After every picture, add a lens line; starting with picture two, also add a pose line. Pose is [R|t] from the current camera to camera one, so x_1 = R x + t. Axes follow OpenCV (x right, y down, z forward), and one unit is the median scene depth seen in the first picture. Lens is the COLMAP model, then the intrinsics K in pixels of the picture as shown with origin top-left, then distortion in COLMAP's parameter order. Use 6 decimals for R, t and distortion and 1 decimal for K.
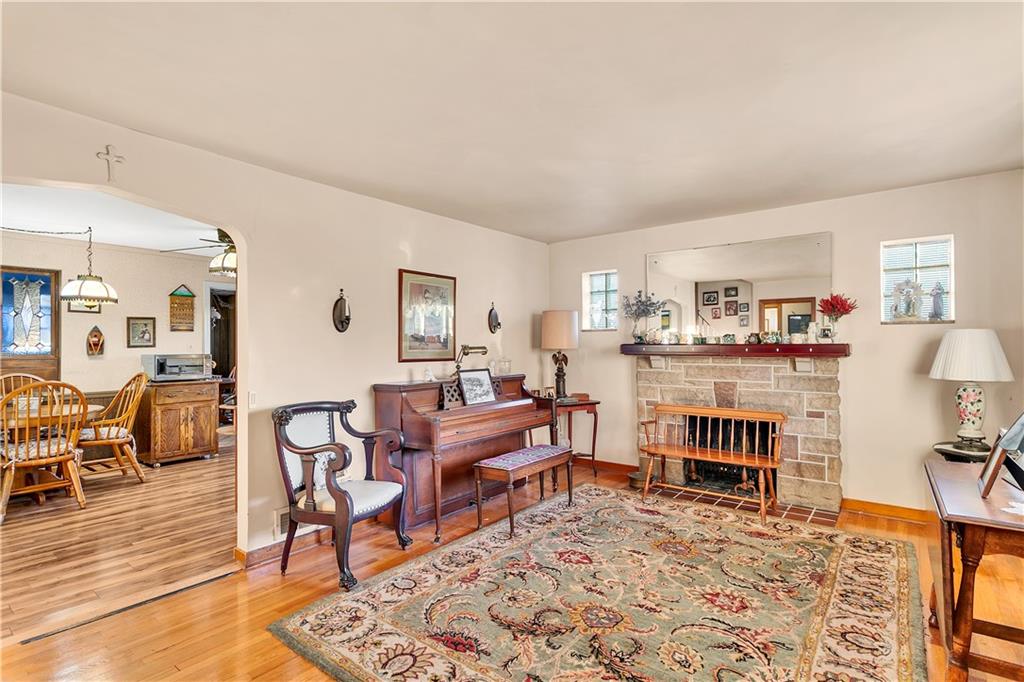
lens RADIAL K [[517.4, 0, 509.0], [0, 517.4, 340.1], [0, 0, 1]] dist [0.002684, 0.000751]
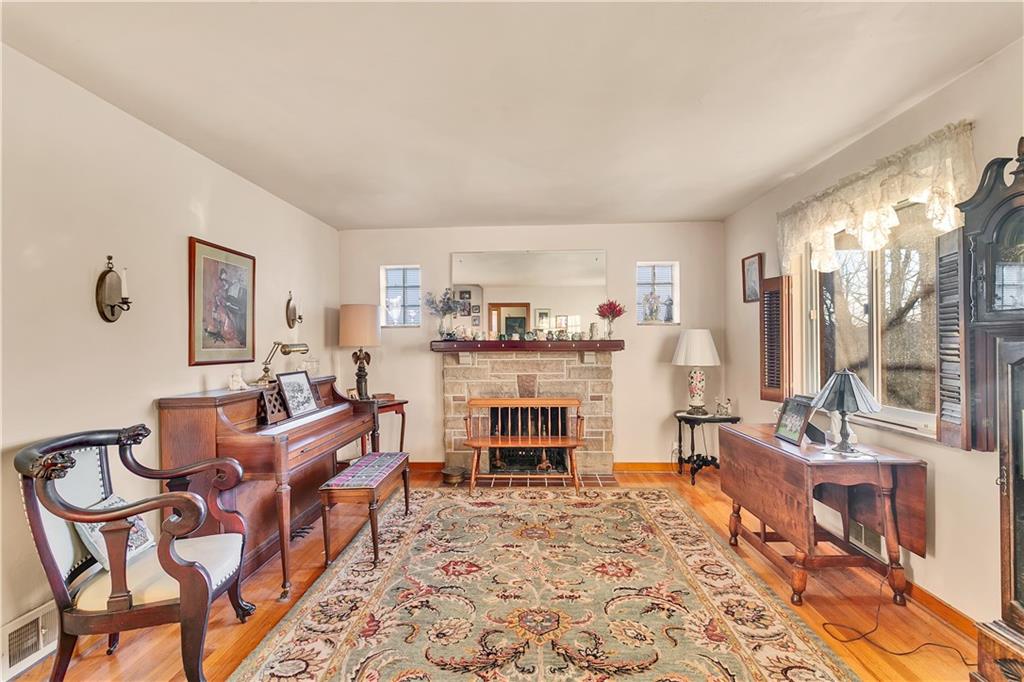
lens RADIAL K [[489.4, 0, 514.2], [0, 489.4, 339.2], [0, 0, 1]] dist [-0.001989, 0.001124]
pose [[0.806460, 0.000650, 0.591288, -0.273351], [-0.000953, 1.000000, 0.000200, 0.005316], [-0.591287, -0.000725, 0.806461, 0.198179]]
